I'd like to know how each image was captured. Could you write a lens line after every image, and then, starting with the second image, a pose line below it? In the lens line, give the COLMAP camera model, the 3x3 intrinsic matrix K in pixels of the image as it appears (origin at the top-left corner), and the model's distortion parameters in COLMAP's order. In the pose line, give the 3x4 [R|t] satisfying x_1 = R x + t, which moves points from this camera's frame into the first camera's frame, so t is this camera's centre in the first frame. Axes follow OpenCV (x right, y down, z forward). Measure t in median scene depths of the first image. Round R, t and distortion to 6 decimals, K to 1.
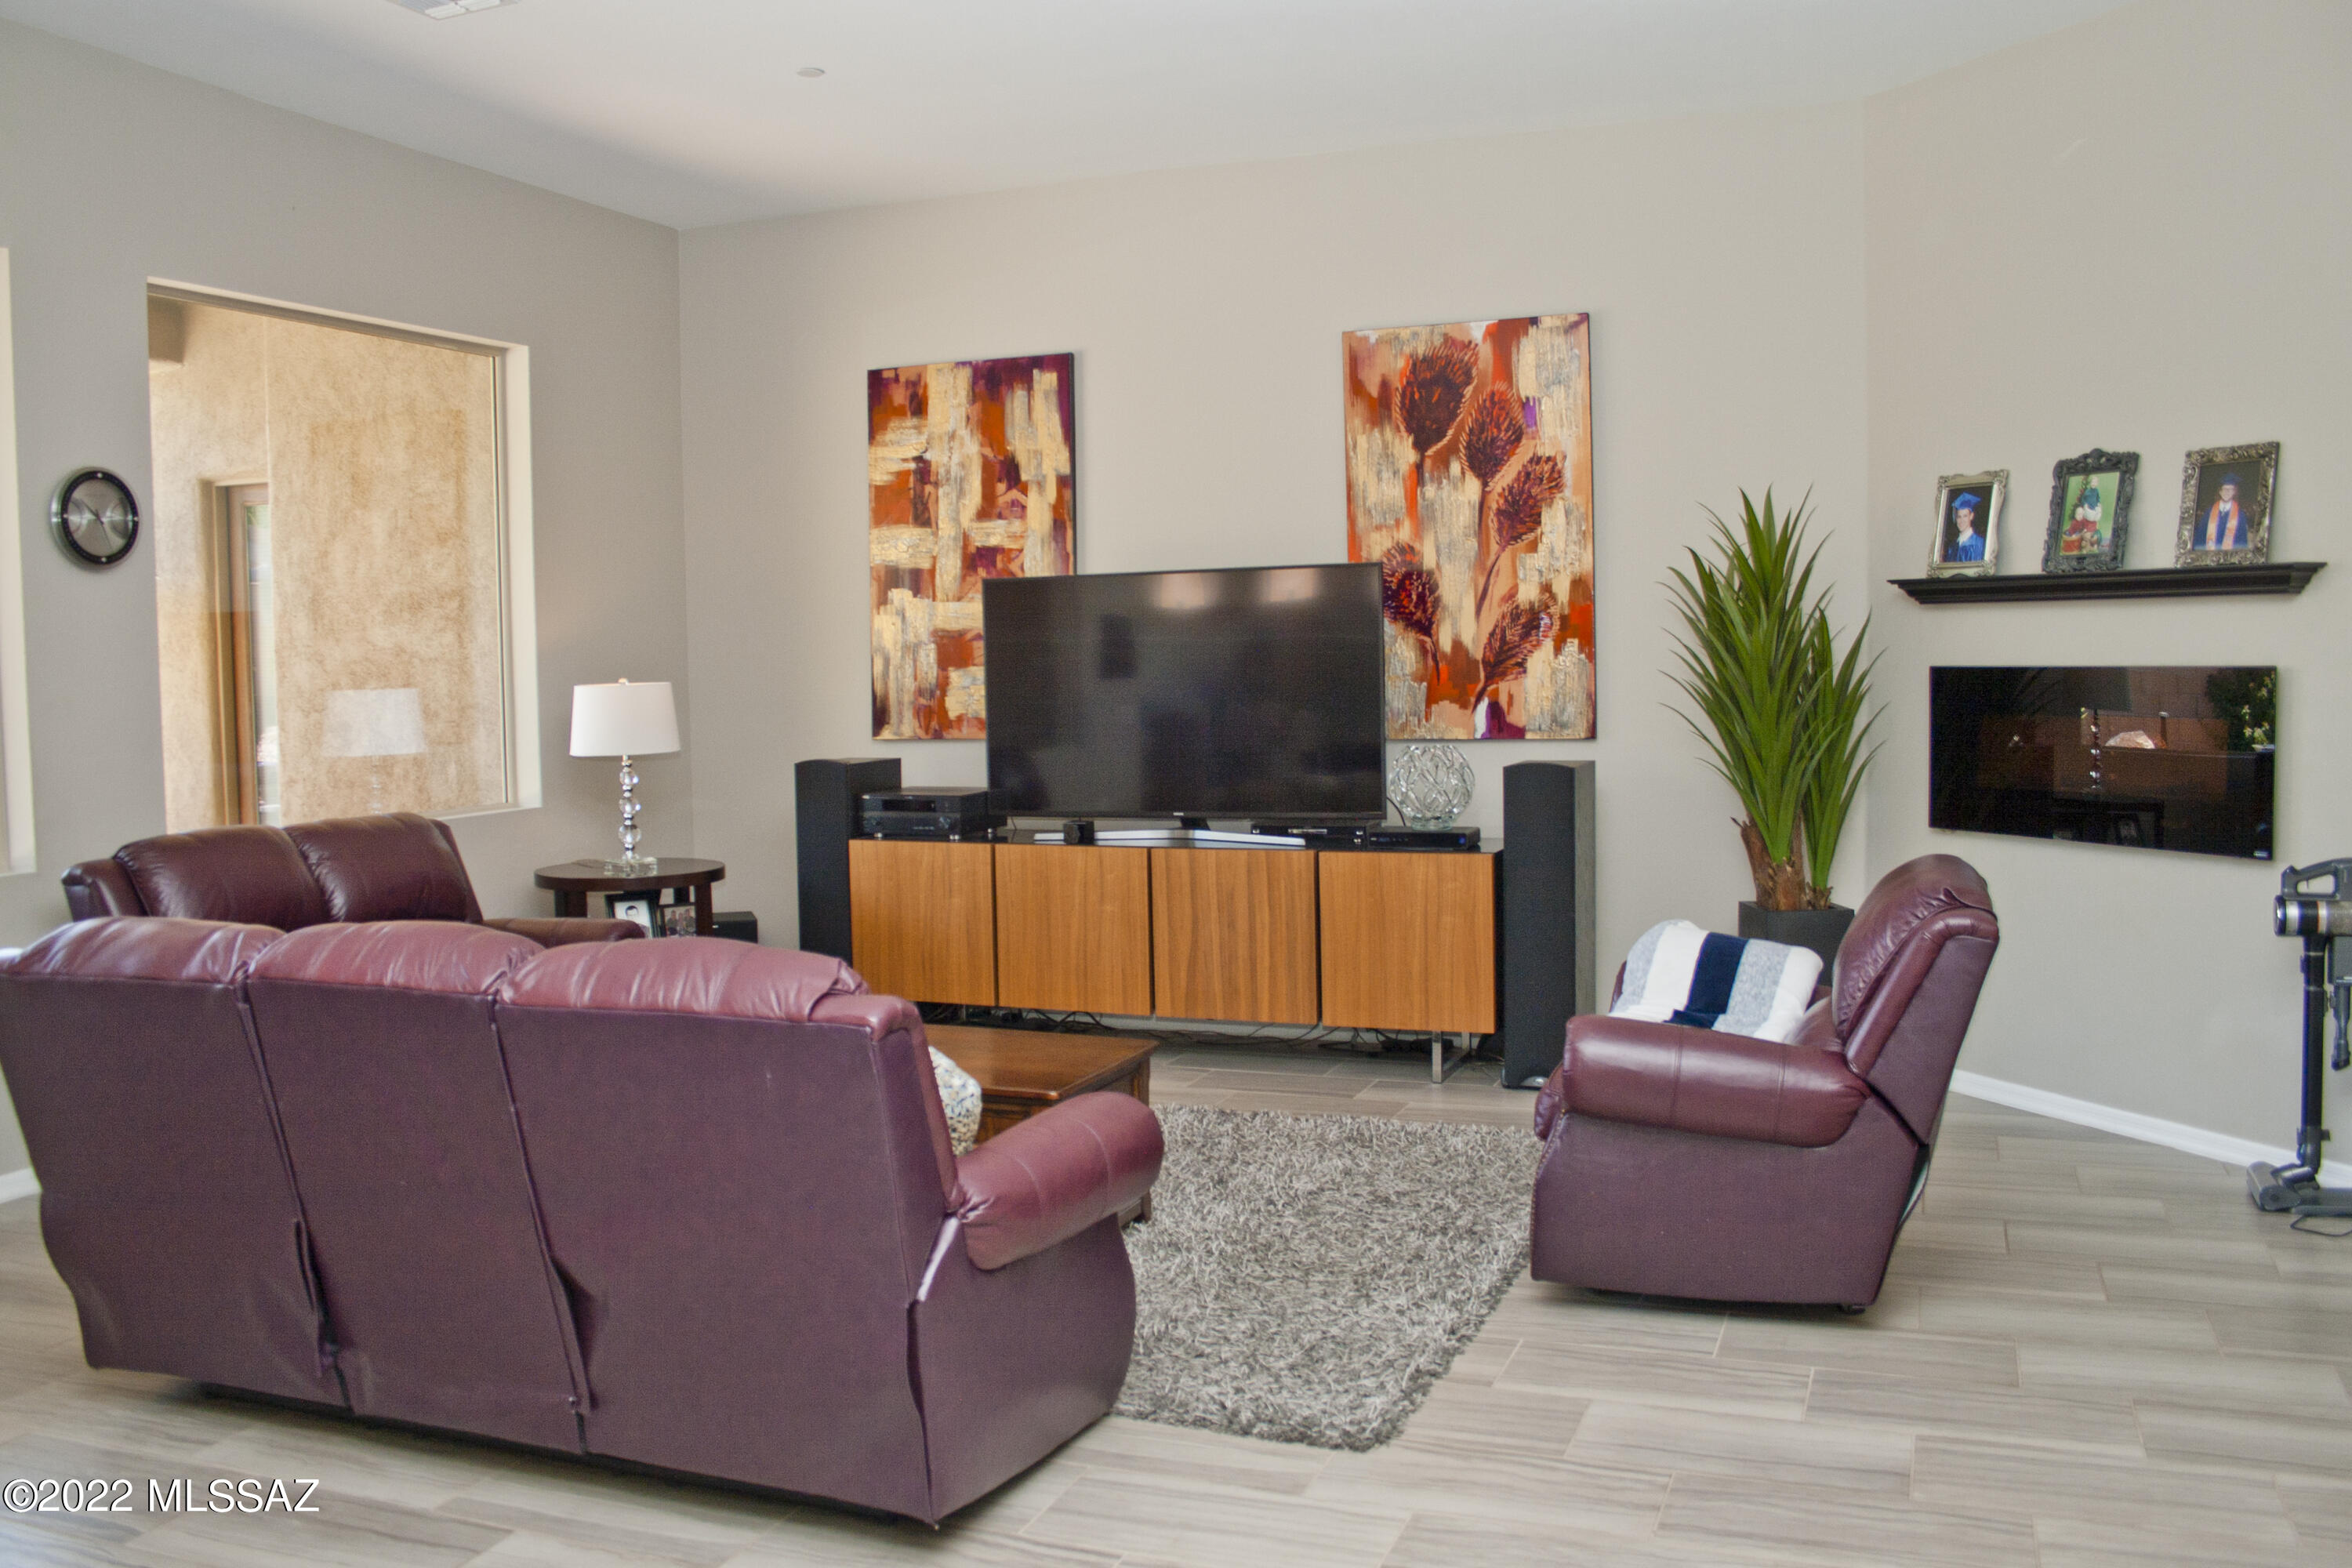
lens RADIAL K [[1966.9, 0, 1159.1], [0, 1966.9, 769.1], [0, 0, 1]] dist [-0.167124, 0.144426]
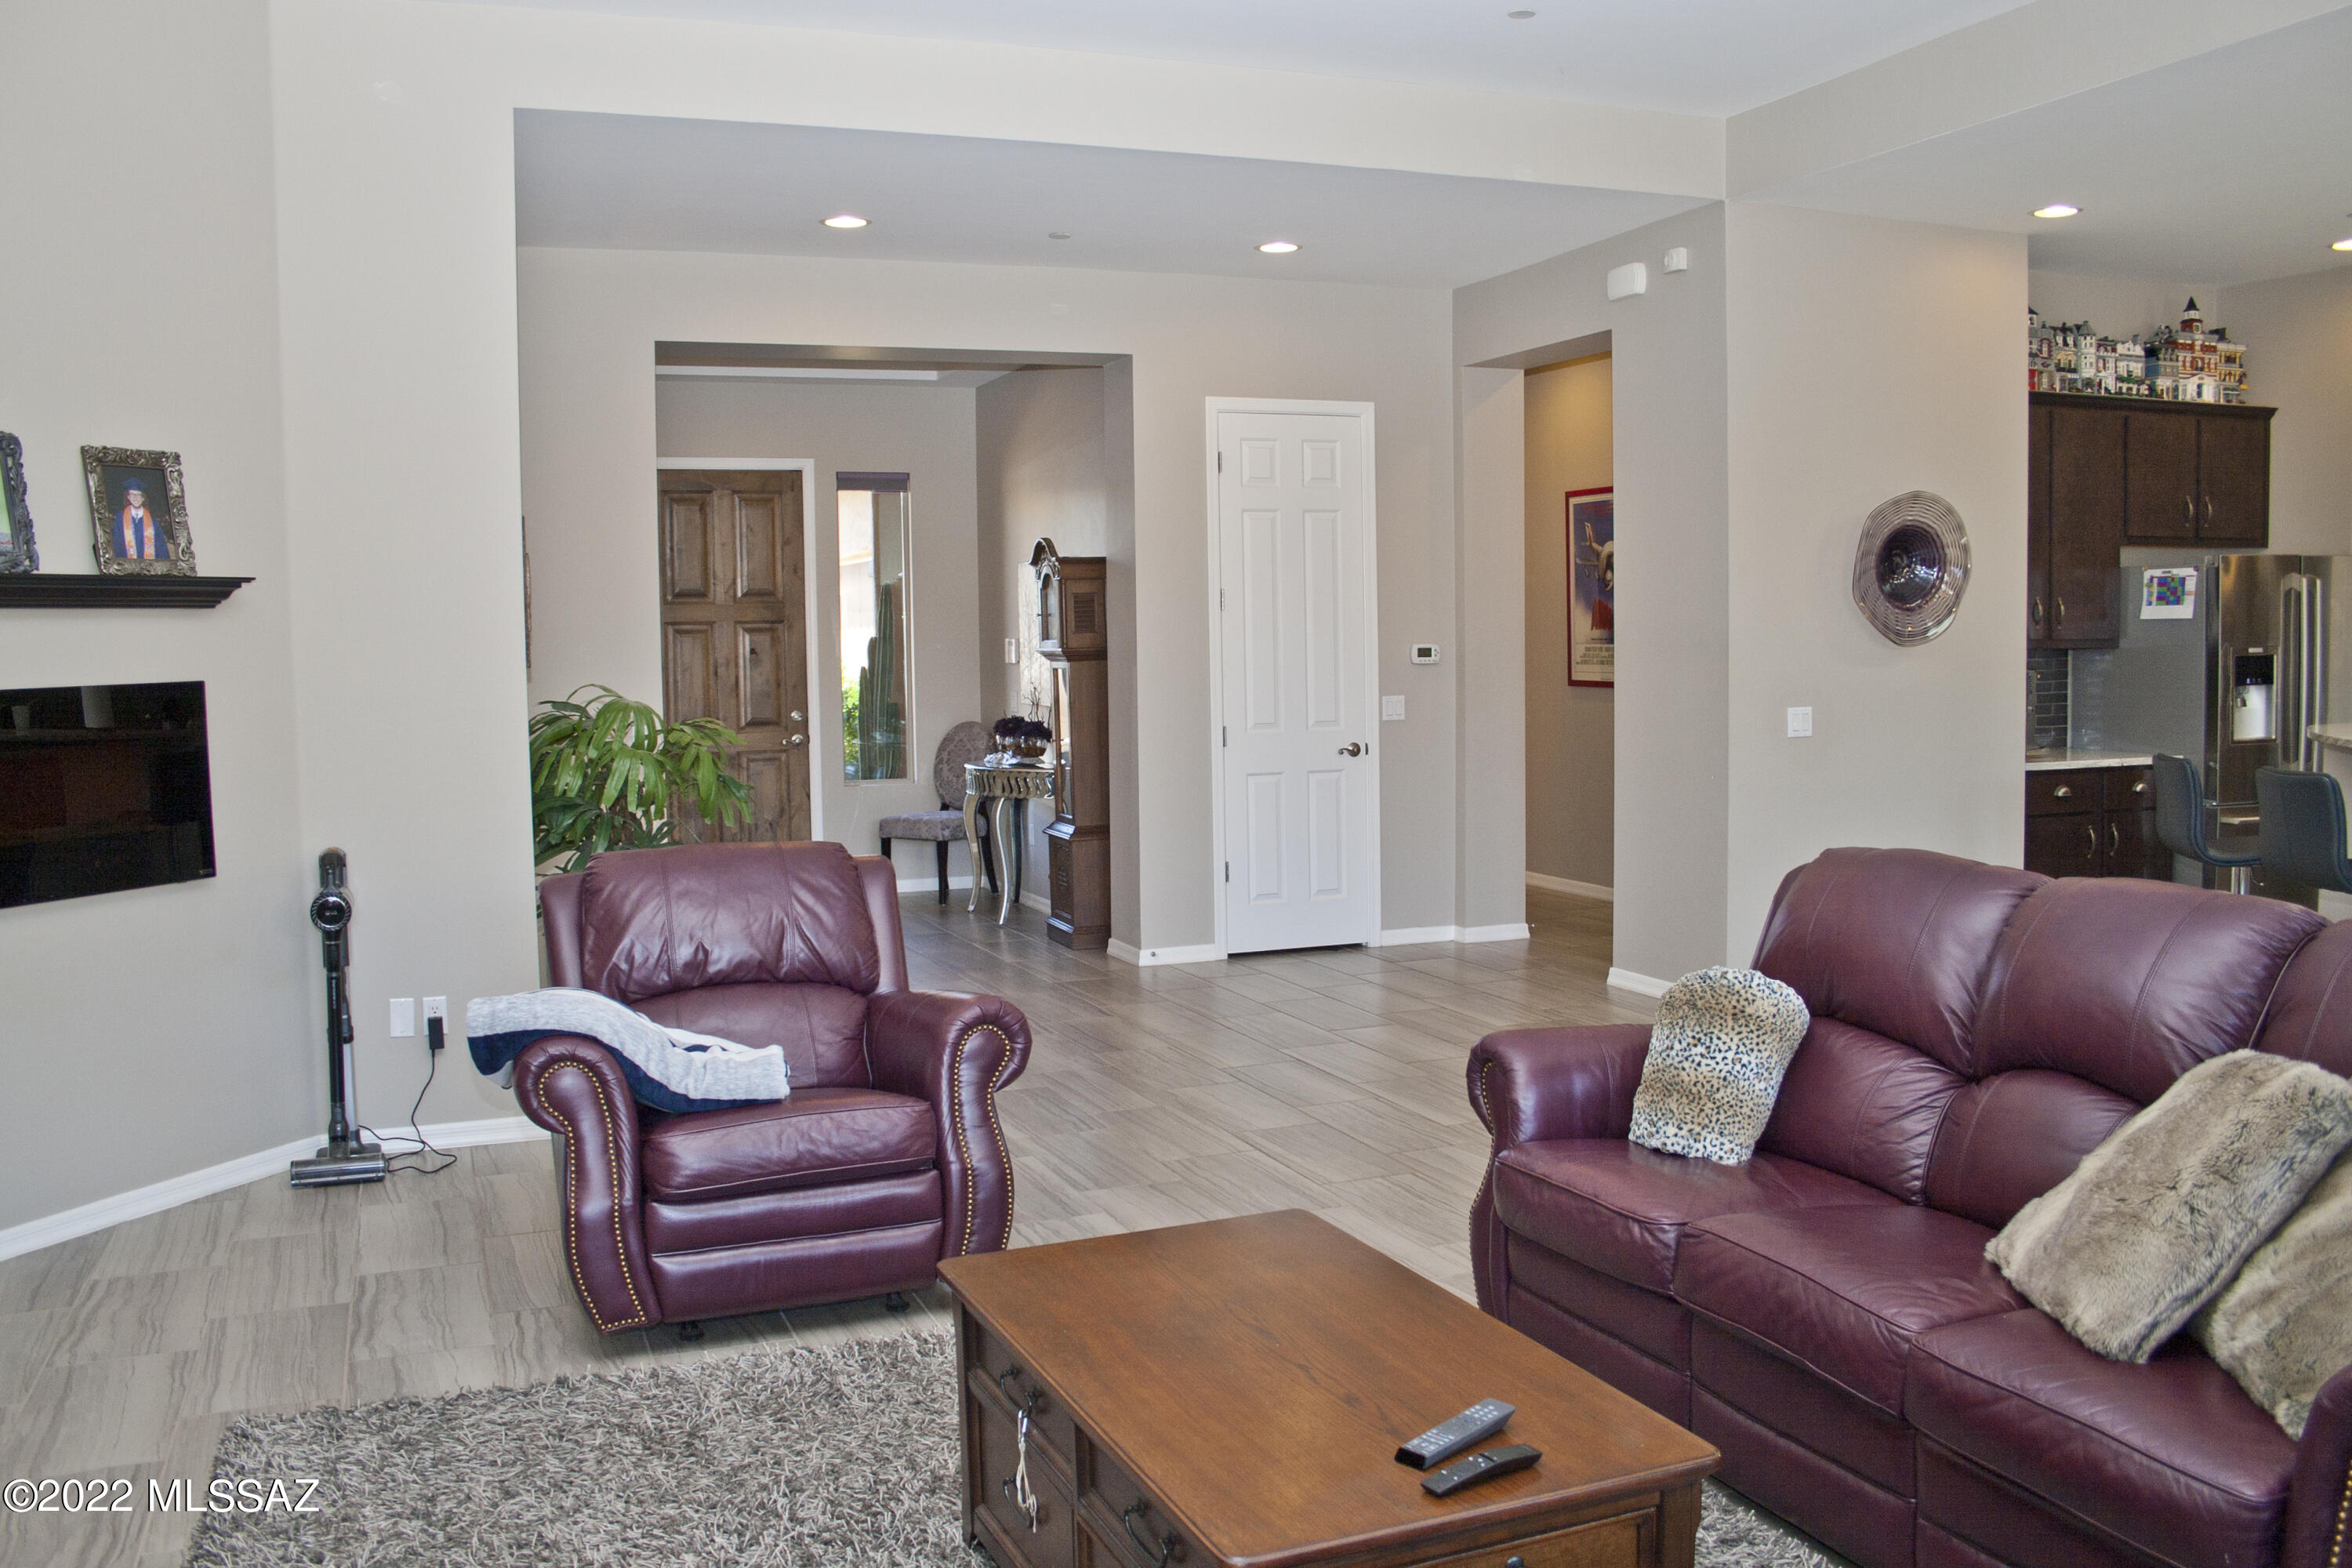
lens RADIAL K [[1966.9, 0, 1159.1], [0, 1966.9, 769.1], [0, 0, 1]] dist [-0.167124, 0.144426]
pose [[-0.665270, -0.007671, 0.746563, -0.476863], [0.097025, 0.990579, 0.096639, -0.055896], [-0.740272, 0.136726, -0.658258, 1.278018]]
